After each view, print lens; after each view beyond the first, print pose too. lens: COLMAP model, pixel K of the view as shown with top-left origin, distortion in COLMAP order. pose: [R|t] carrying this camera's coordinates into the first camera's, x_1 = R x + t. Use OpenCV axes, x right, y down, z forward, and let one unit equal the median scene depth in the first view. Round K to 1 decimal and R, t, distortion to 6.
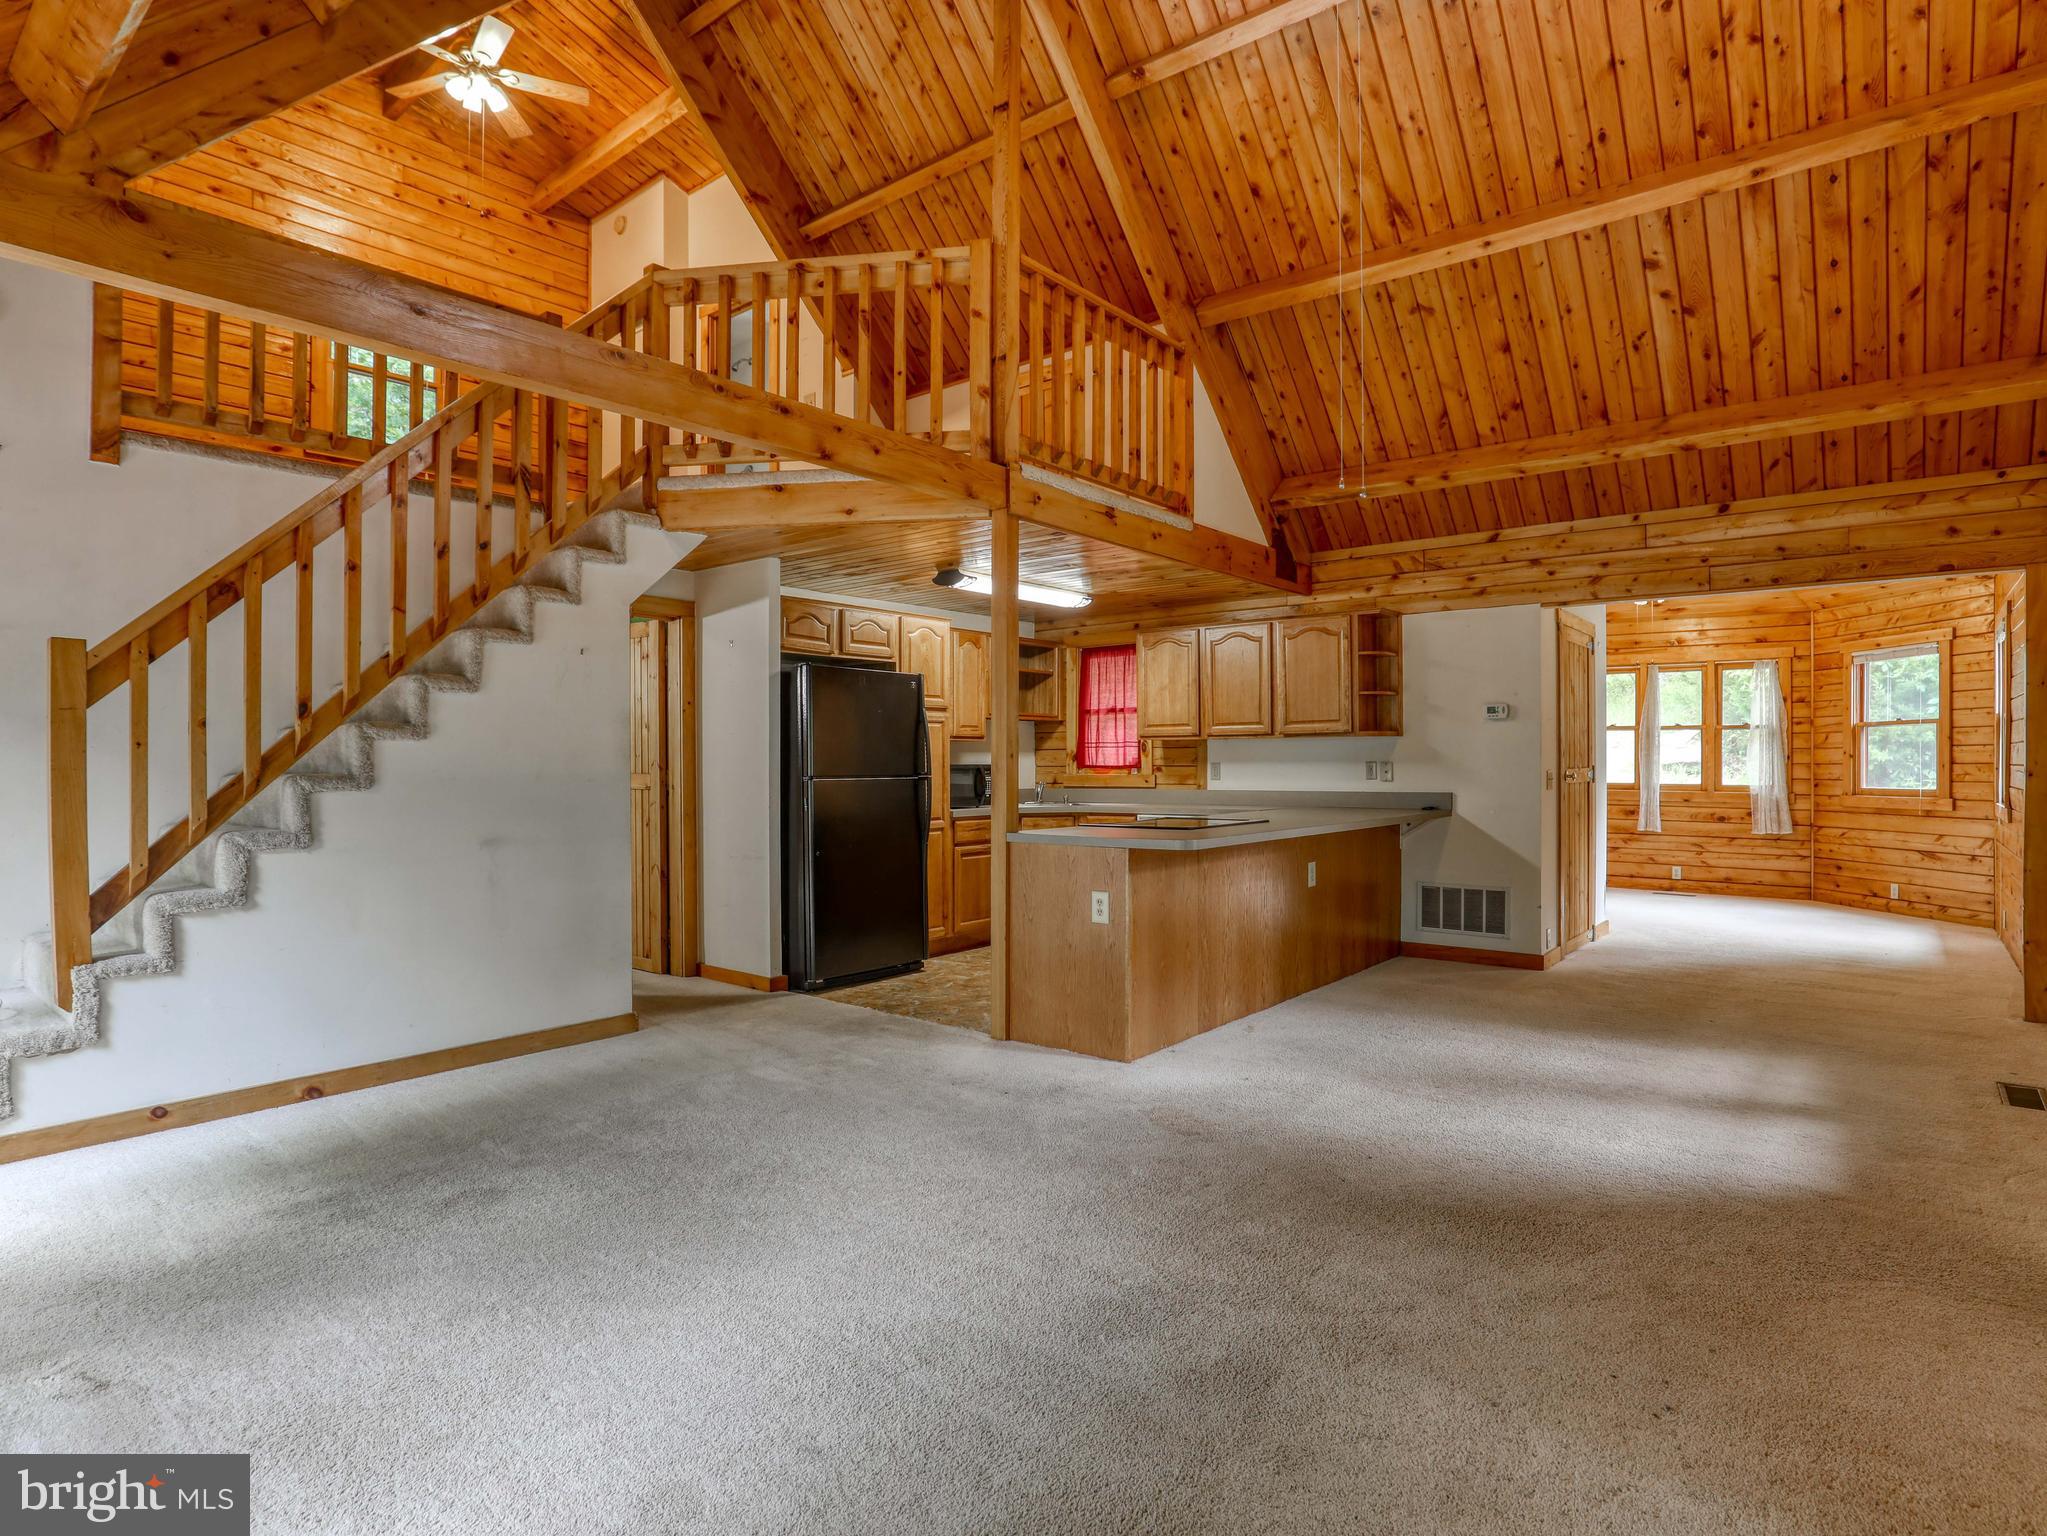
lens RADIAL K [[1064.7, 0, 1015.0], [0, 1064.7, 770.5], [0, 0, 1]] dist [-0.037341, 0.006600]
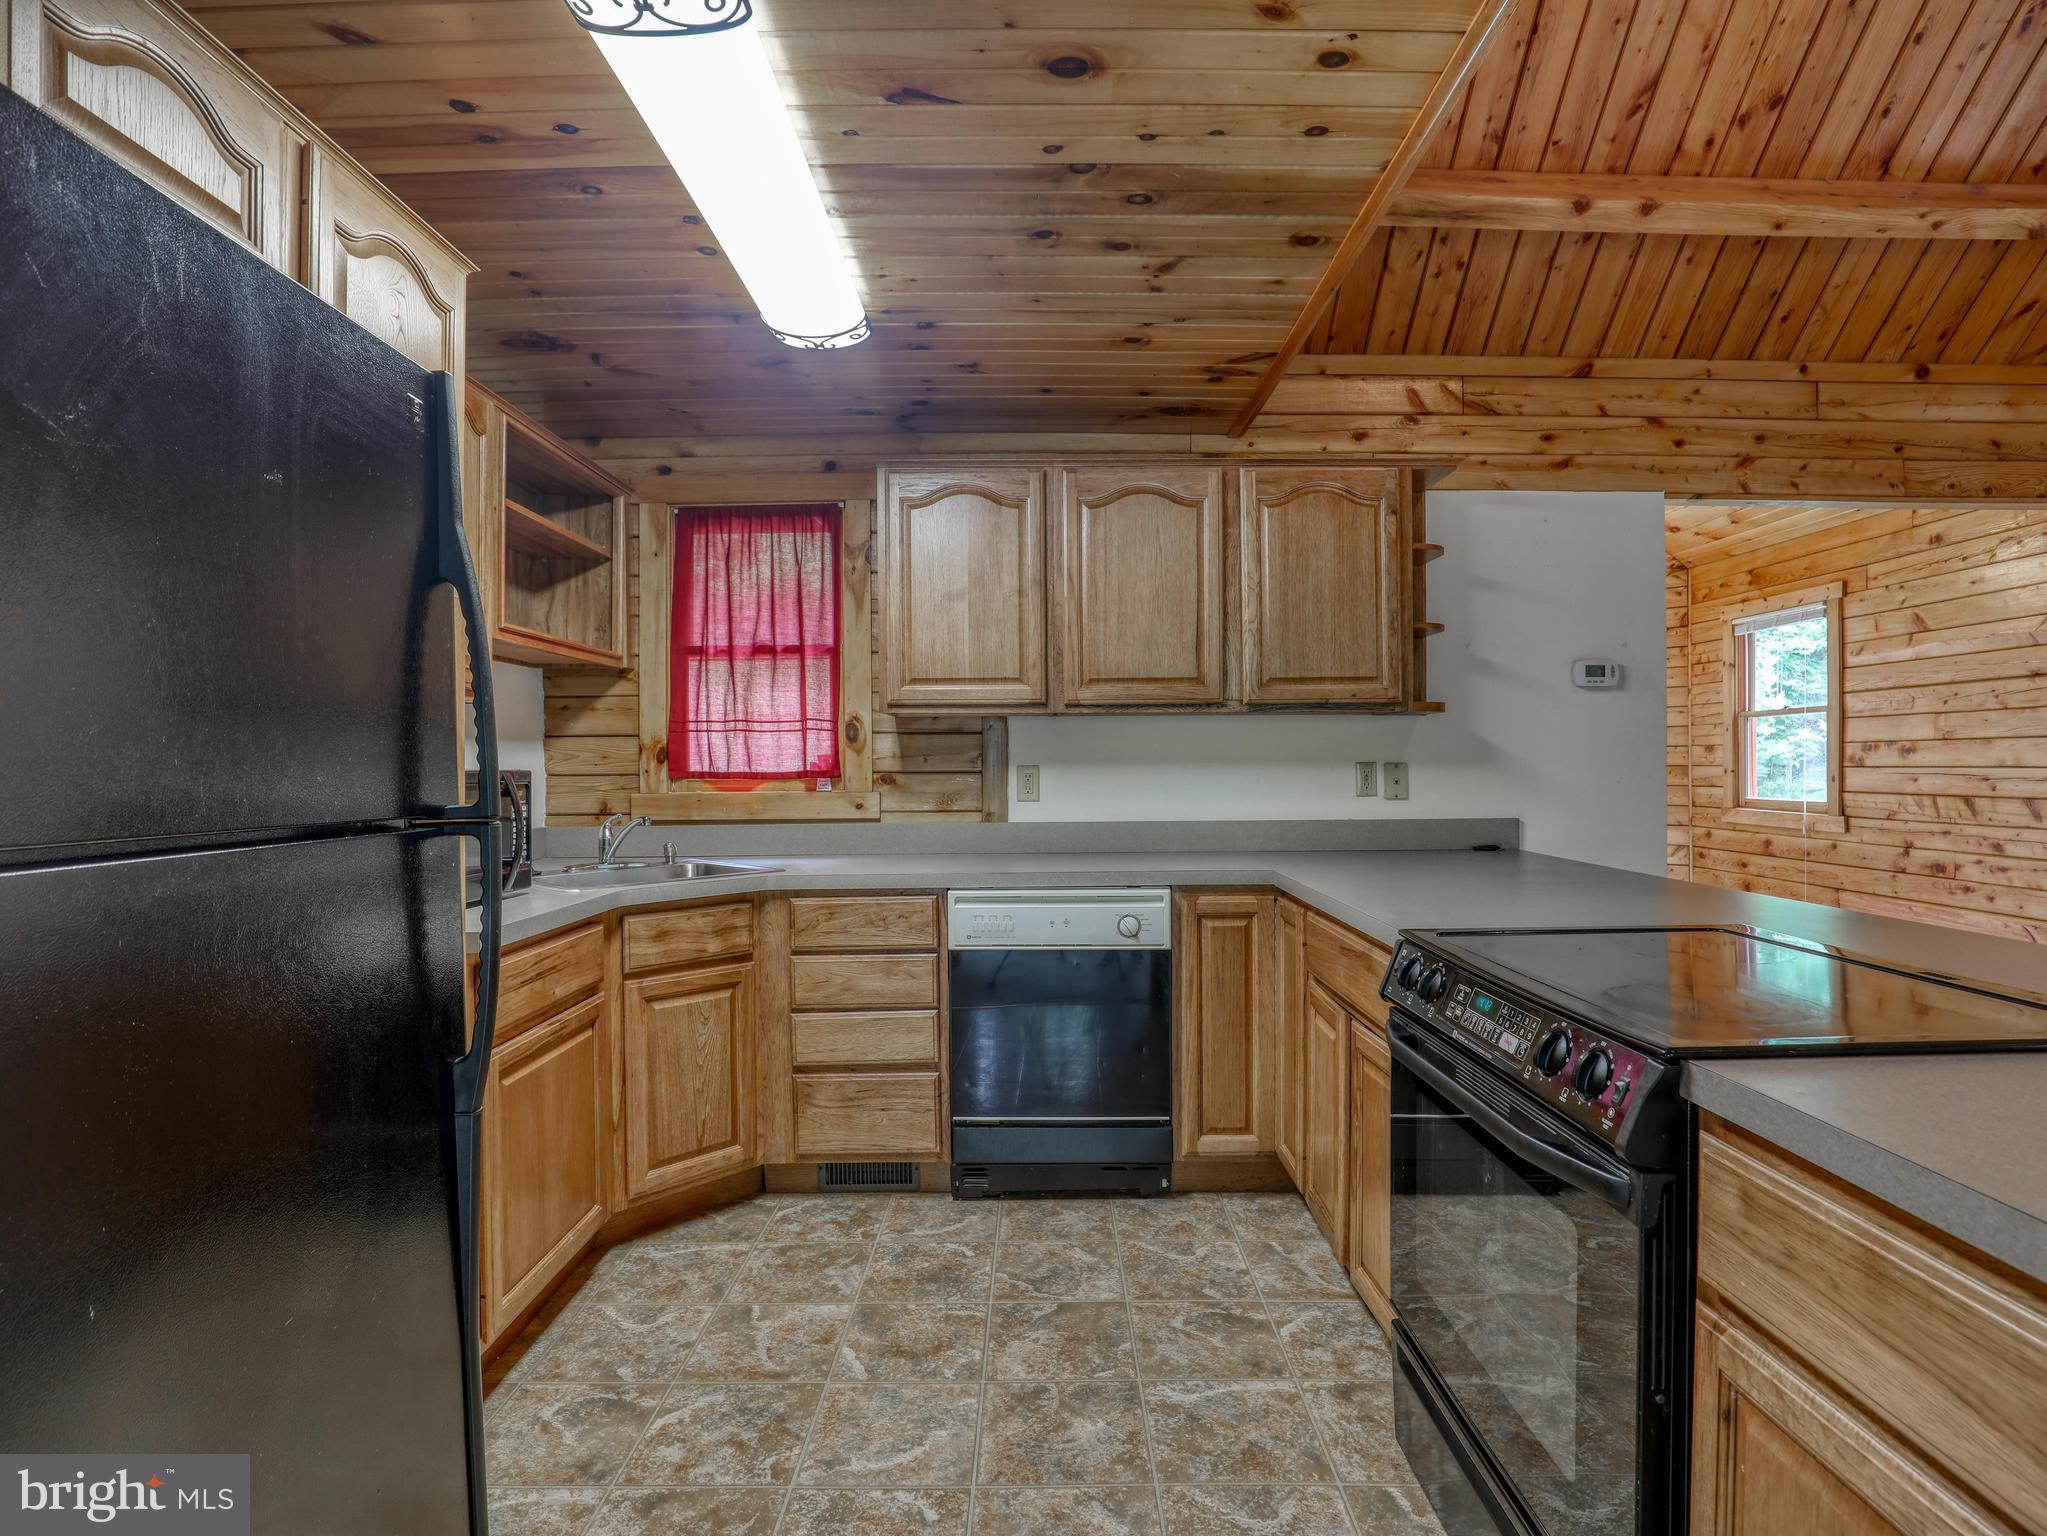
lens RADIAL K [[1064.7, 0, 1041.1], [0, 1064.7, 774.6], [0, 0, 1]] dist [-0.037341, 0.006600]
pose [[0.766291, -0.005097, 0.642473, -0.109858], [0.006551, 0.999979, 0.000120, -0.003043], [-0.642460, 0.004117, 0.766308, 0.602077]]
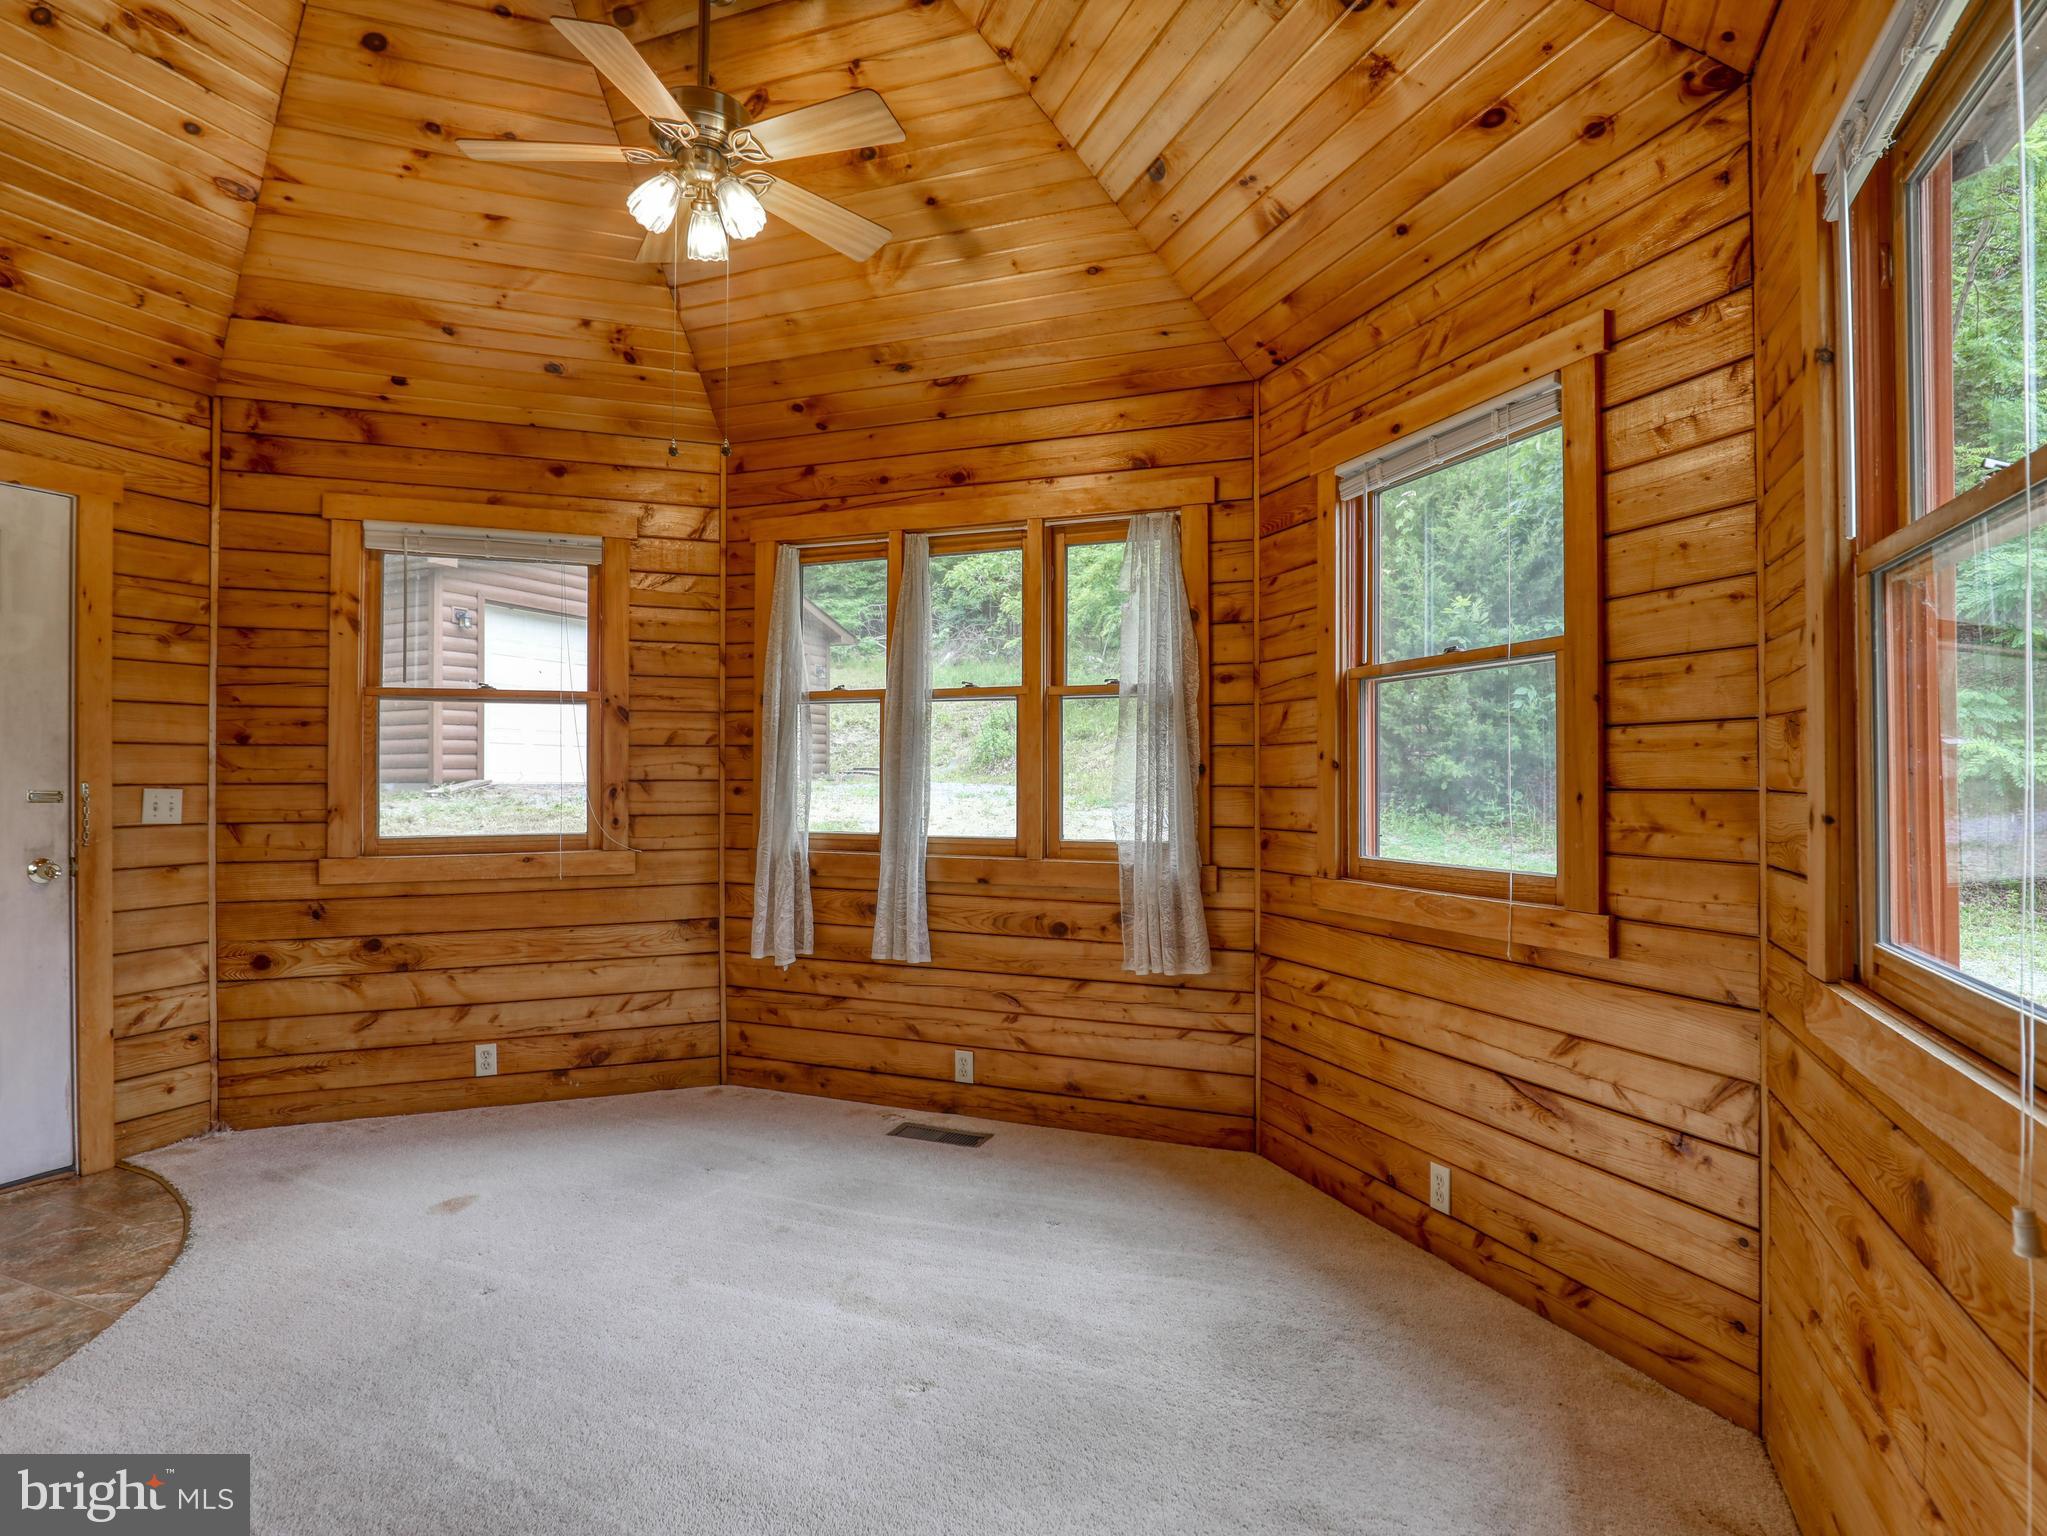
lens RADIAL K [[1064.7, 0, 1008.1], [0, 1064.7, 767.0], [0, 0, 1]] dist [-0.037341, 0.006600]
pose [[0.958711, 0.006618, 0.284305, 0.647383], [-0.001834, 0.999852, -0.017090, -0.007687], [-0.284376, 0.015863, 0.958582, 0.750105]]
